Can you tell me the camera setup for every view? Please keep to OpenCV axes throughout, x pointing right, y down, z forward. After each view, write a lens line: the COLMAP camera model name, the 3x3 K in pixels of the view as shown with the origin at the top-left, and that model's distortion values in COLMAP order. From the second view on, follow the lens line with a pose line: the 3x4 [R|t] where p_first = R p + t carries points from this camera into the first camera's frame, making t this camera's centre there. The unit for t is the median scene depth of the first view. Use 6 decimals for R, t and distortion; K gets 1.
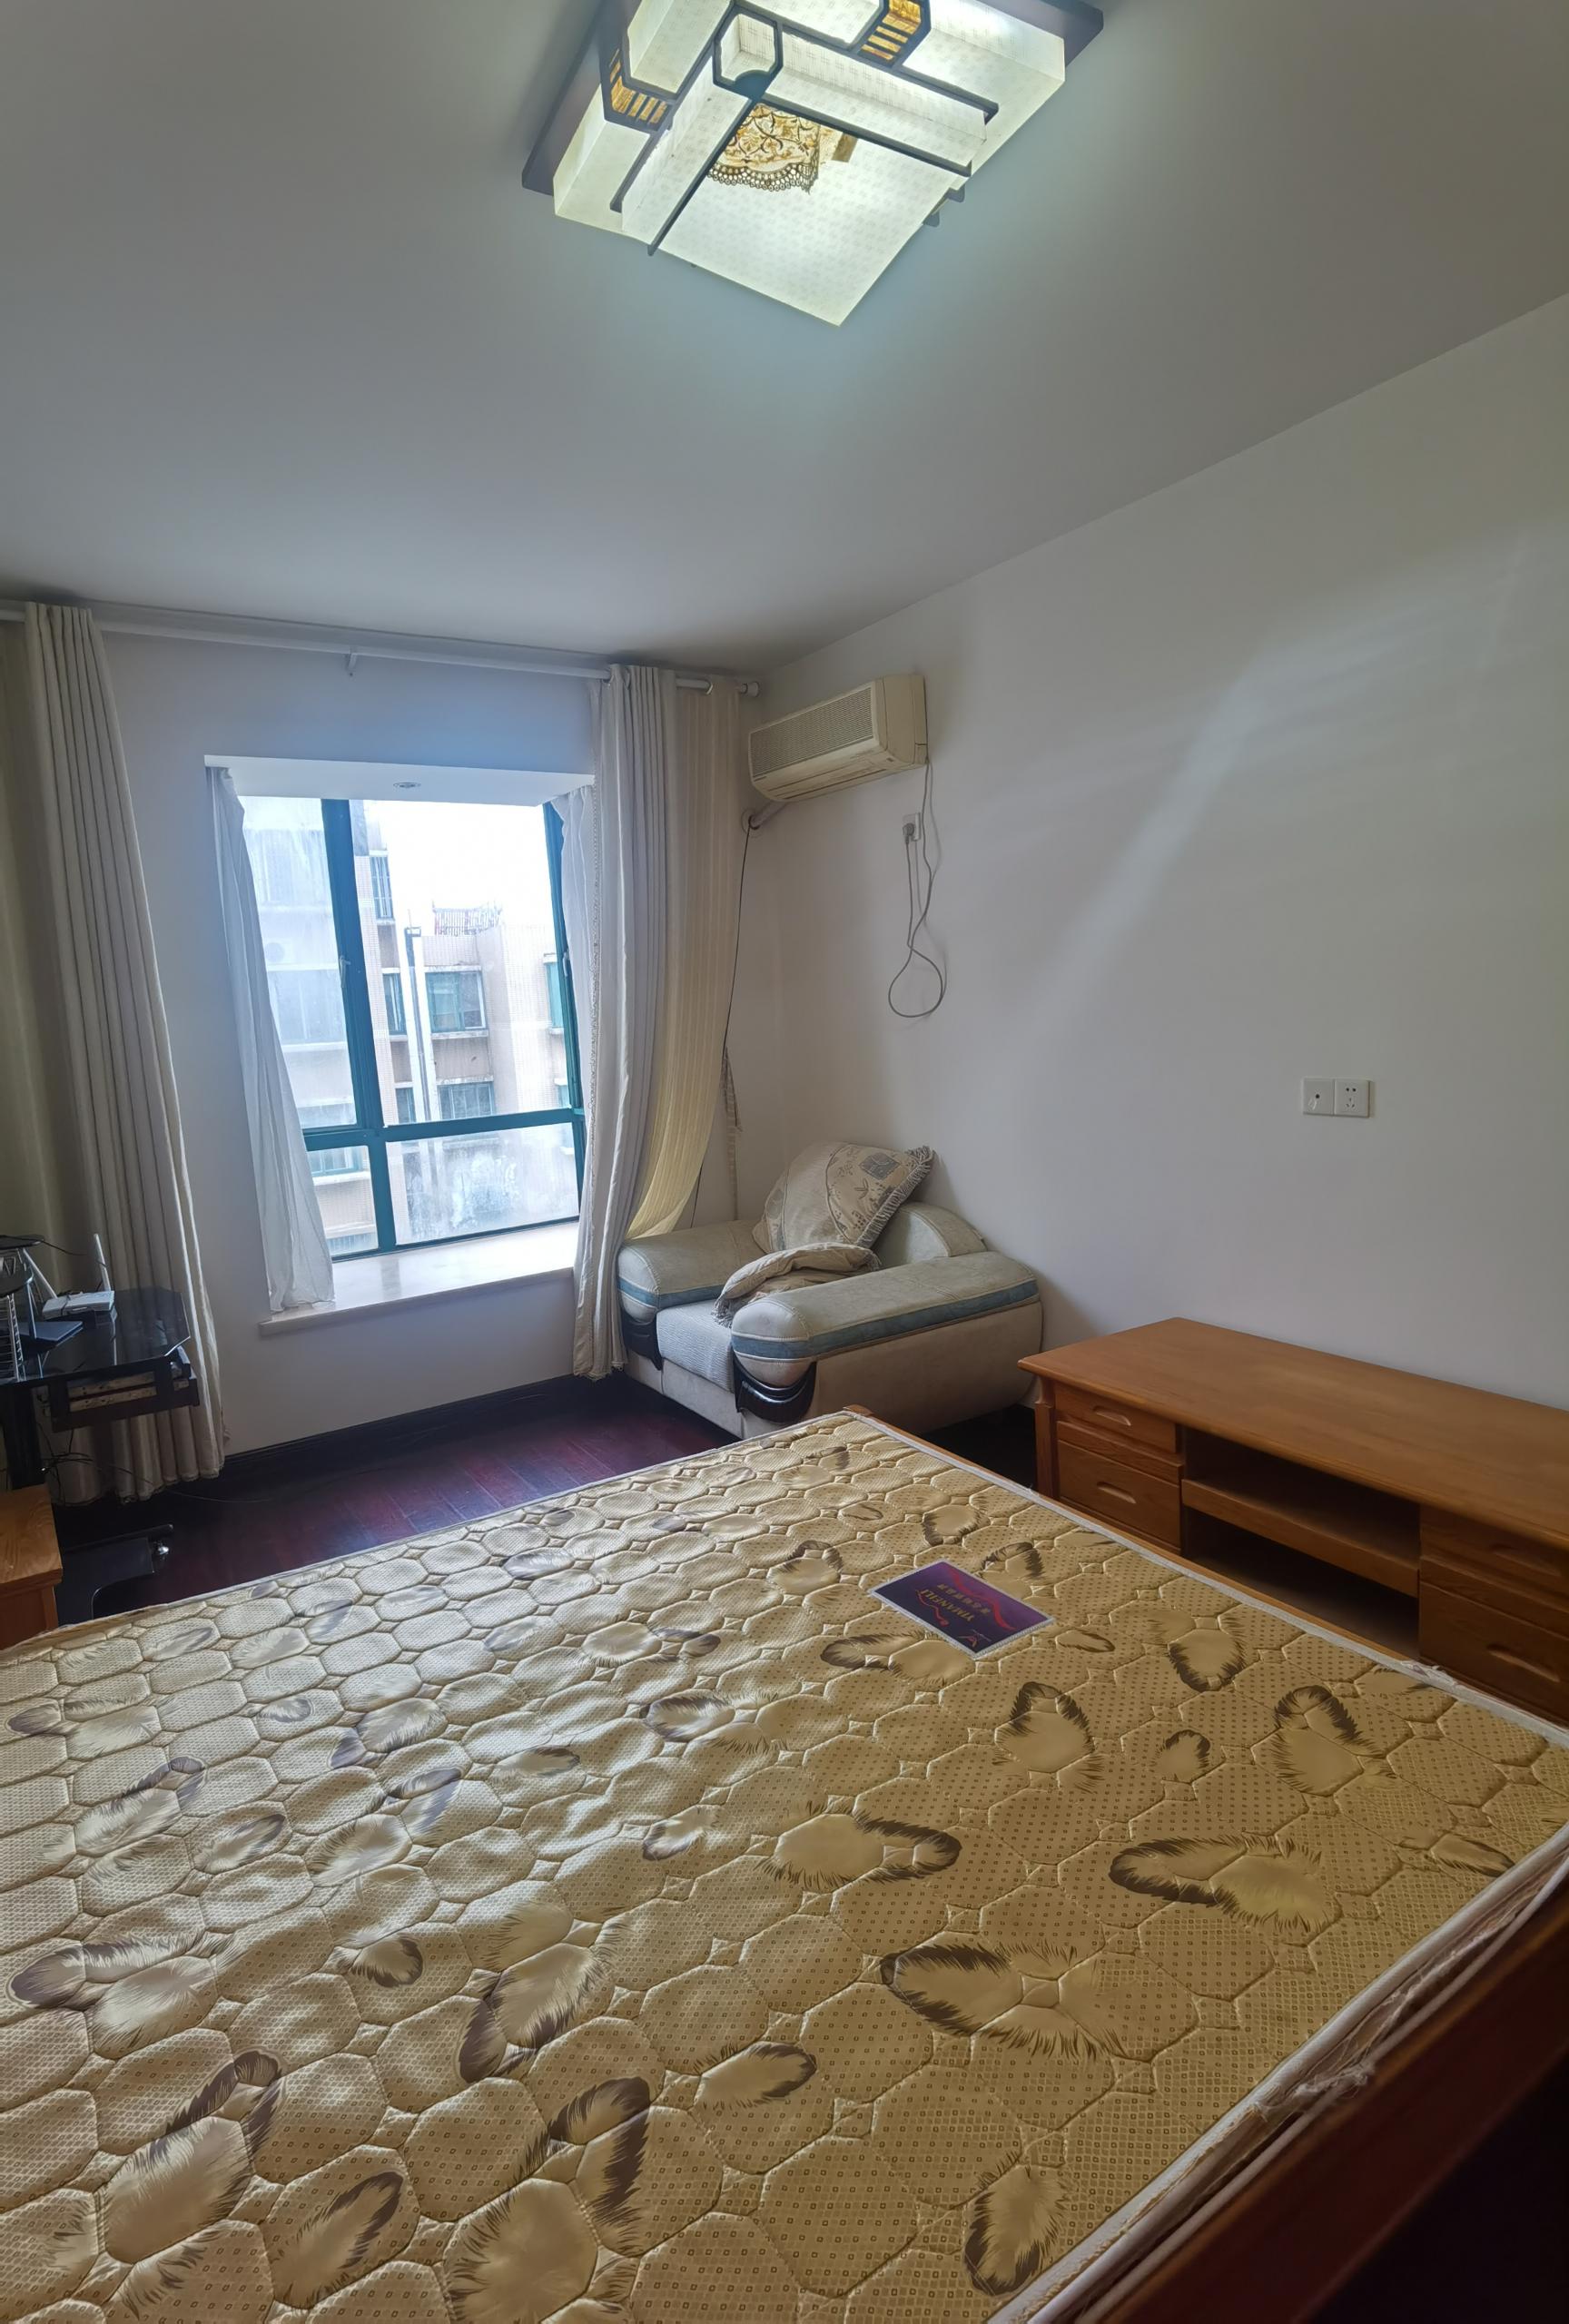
lens RADIAL K [[1214.9, 0, 784.5], [0, 1214.9, 1162.0], [0, 0, 1]] dist [-0.041740, 0.030821]
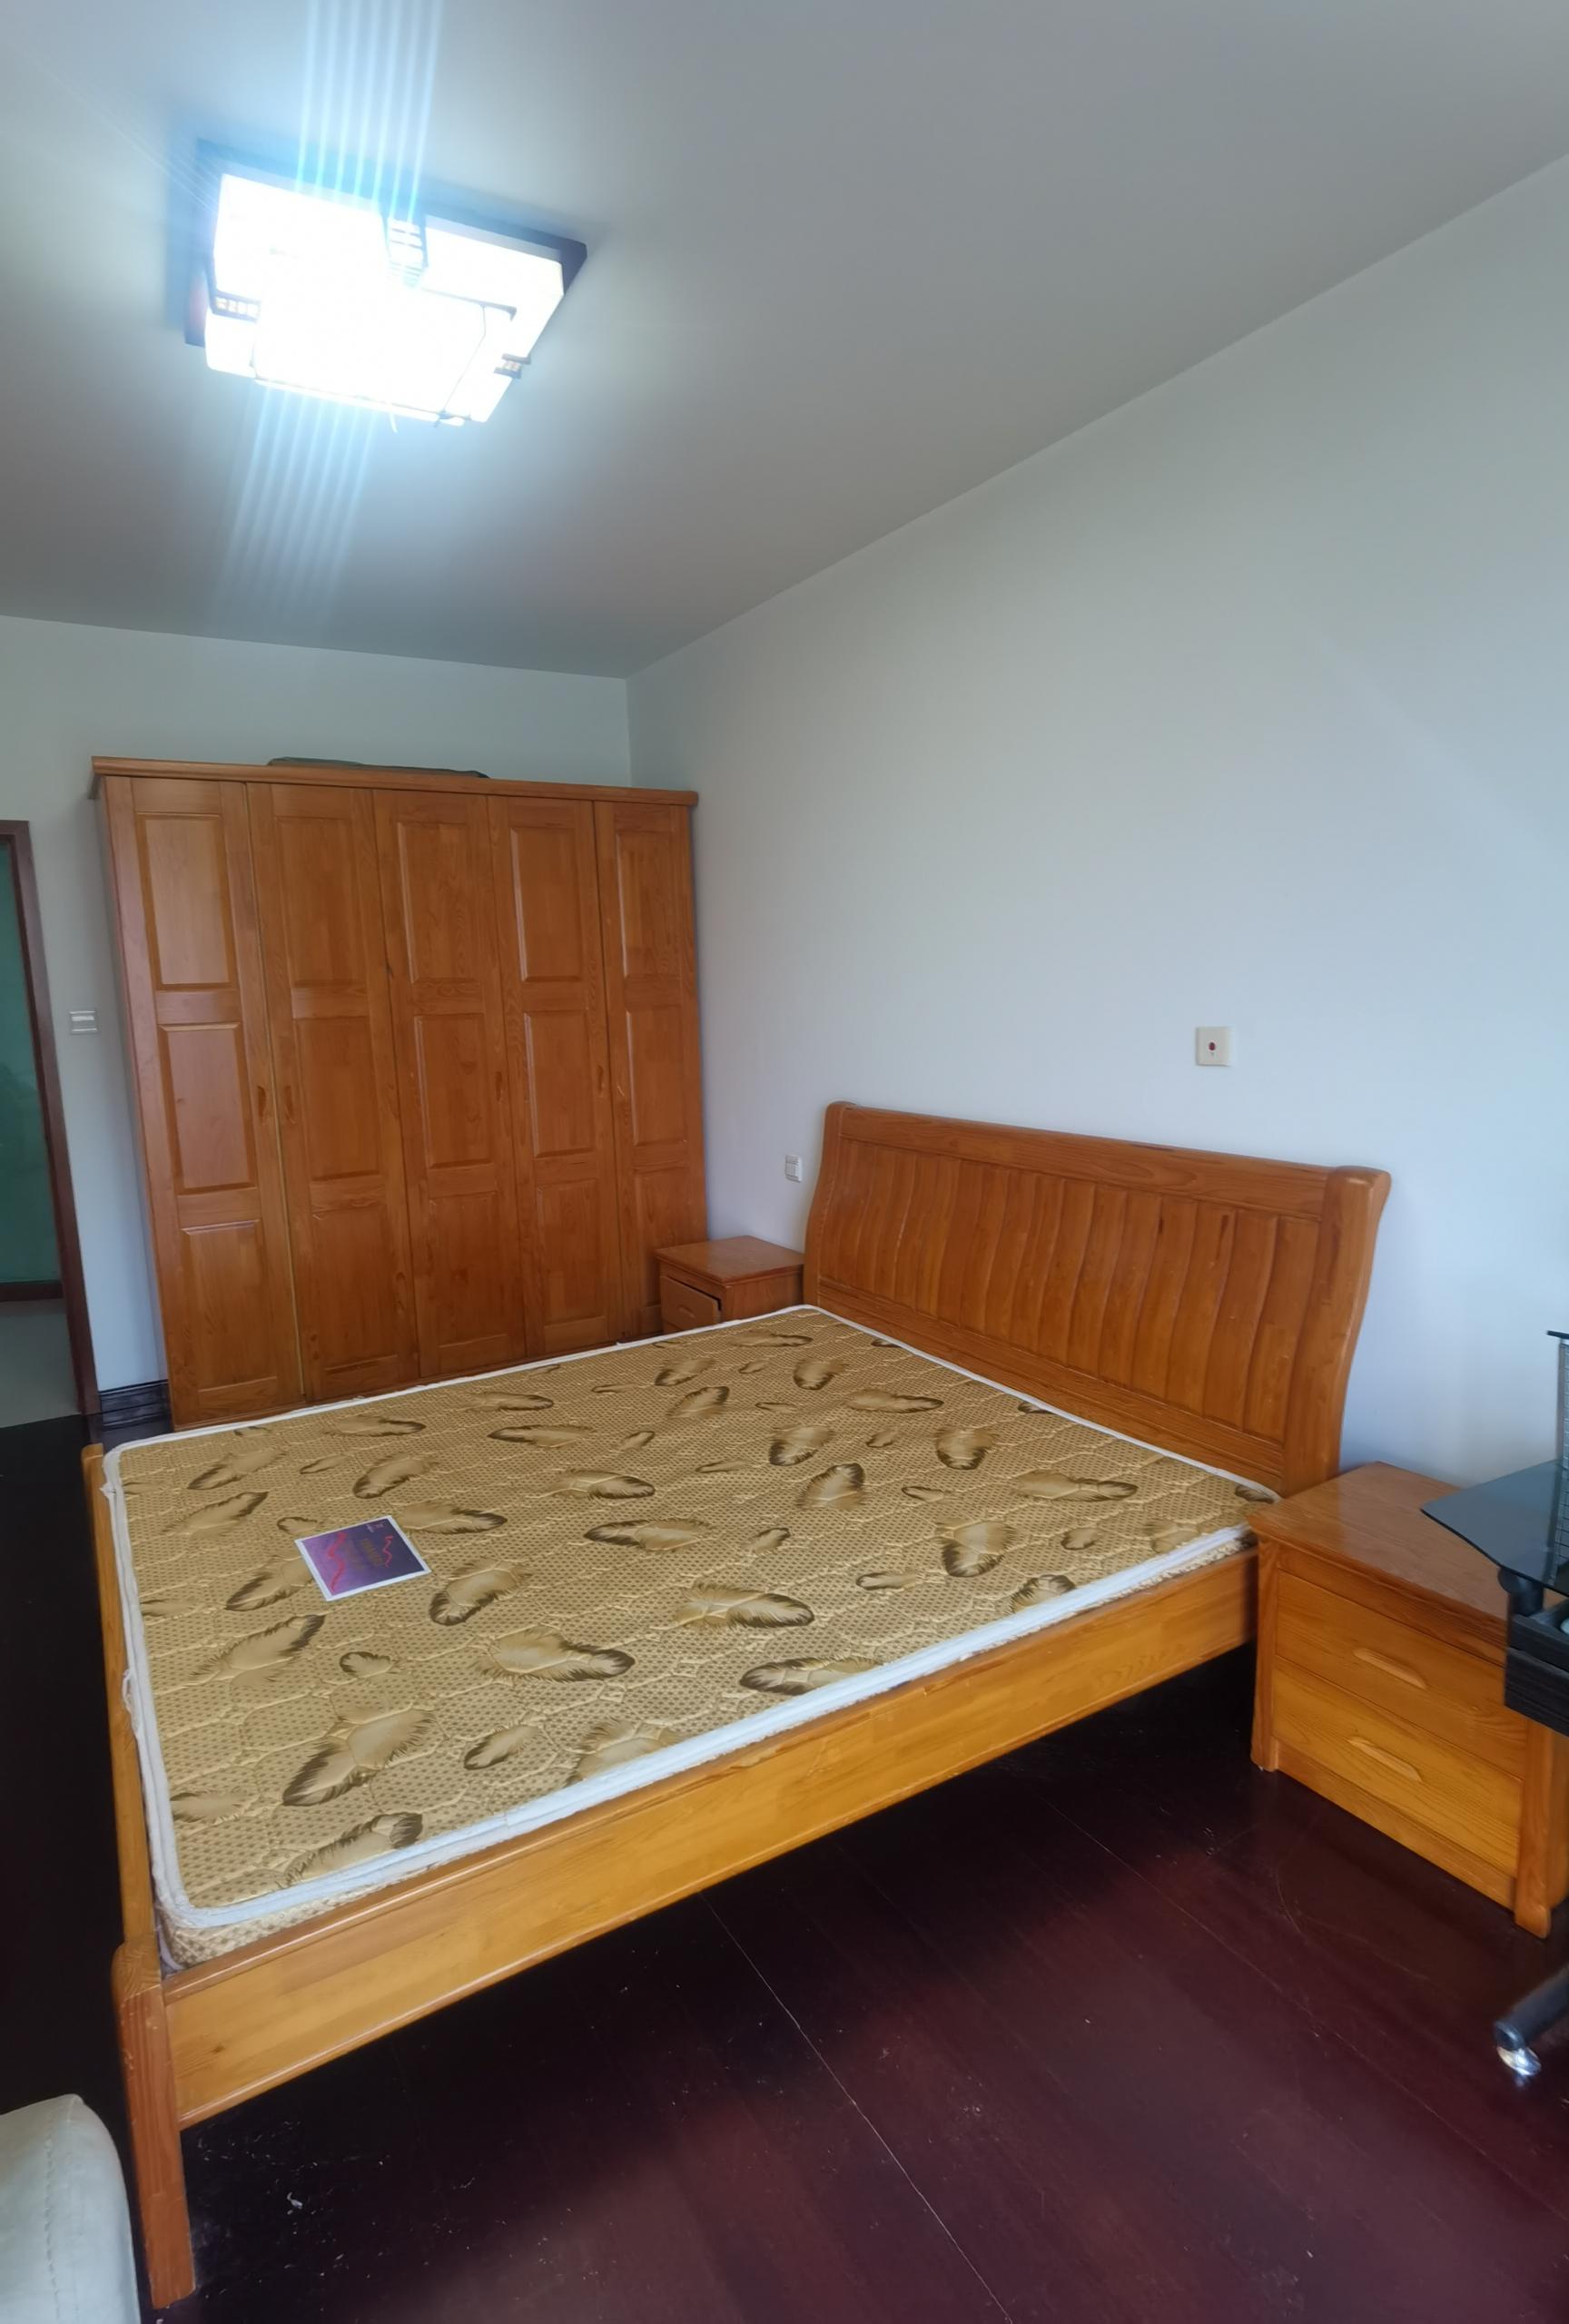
lens RADIAL K [[1214.9, 0, 784.5], [0, 1214.9, 1162.0], [0, 0, 1]] dist [-0.041740, 0.030821]
pose [[-0.996646, 0.077116, 0.027369, -0.313860], [0.081717, 0.955394, 0.283804, -0.267782], [-0.004262, 0.285089, -0.958492, 2.110151]]
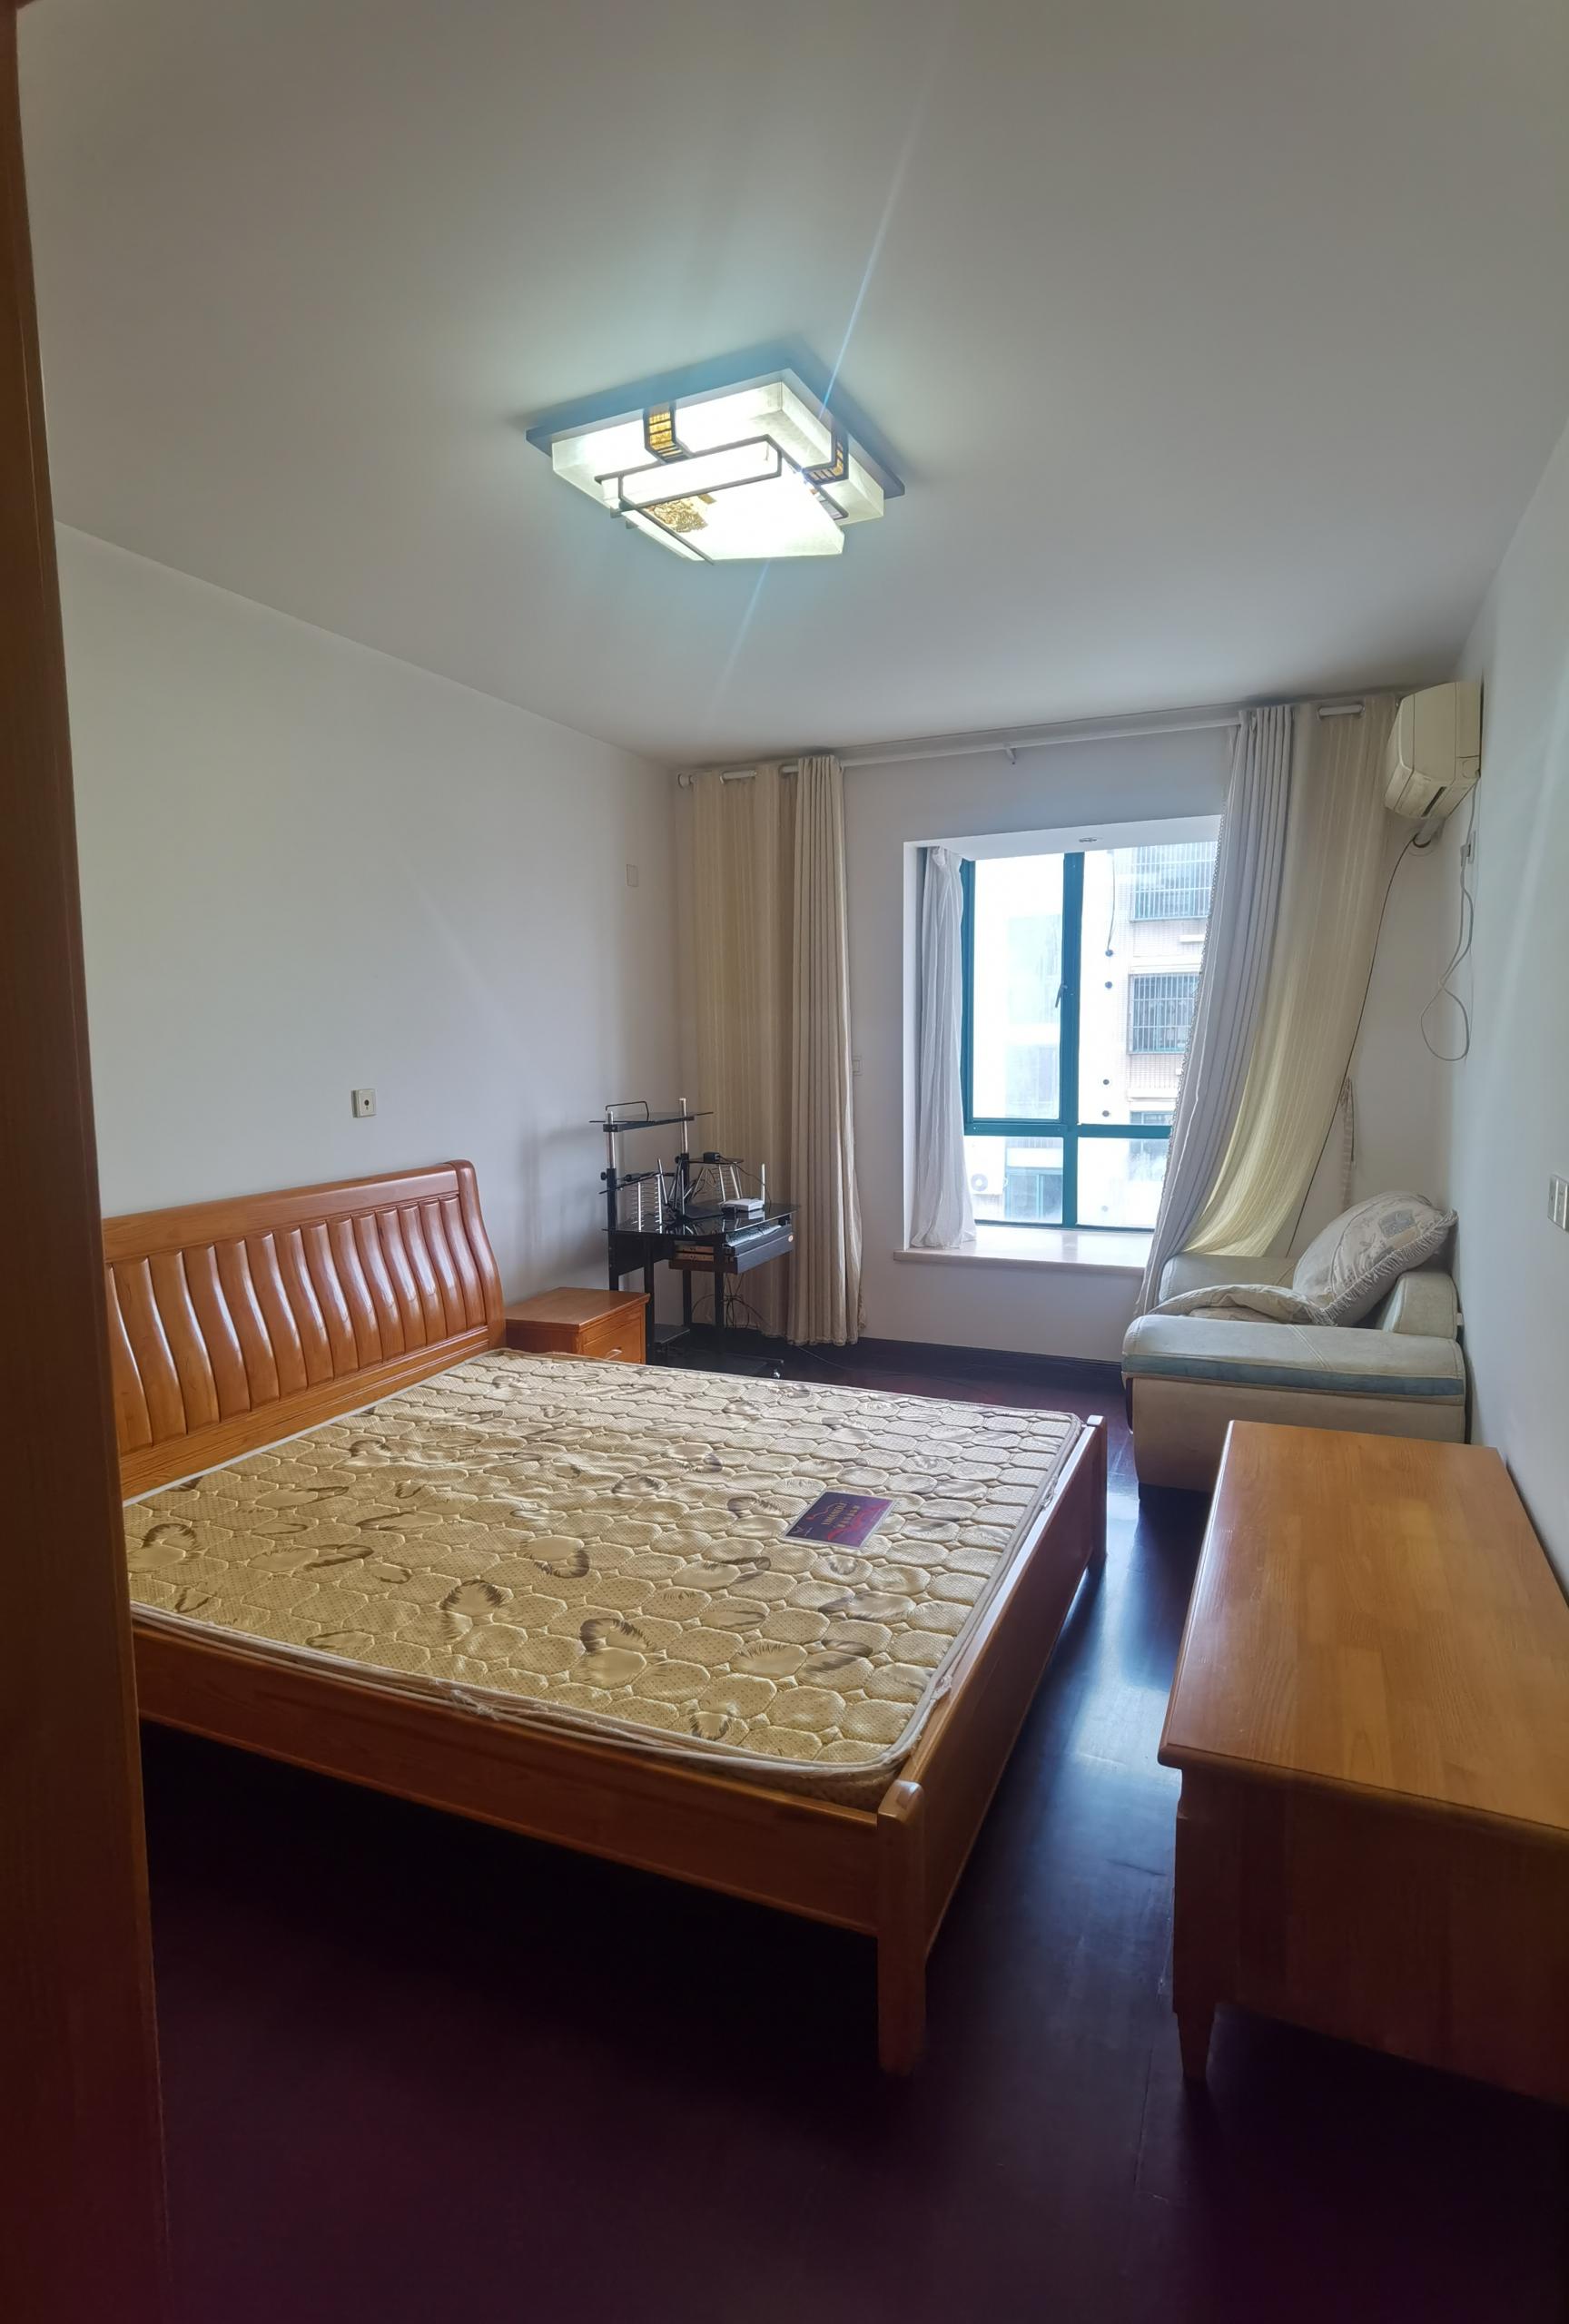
lens RADIAL K [[1187.5, 0, 784.5], [0, 1187.5, 1162.0], [0, 0, 1]] dist [0.035535, -0.039594]
pose [[0.570276, 0.142325, -0.809030, 1.182121], [-0.136296, 0.987619, 0.077670, -0.111040], [0.810067, 0.065975, 0.582613, 0.193928]]
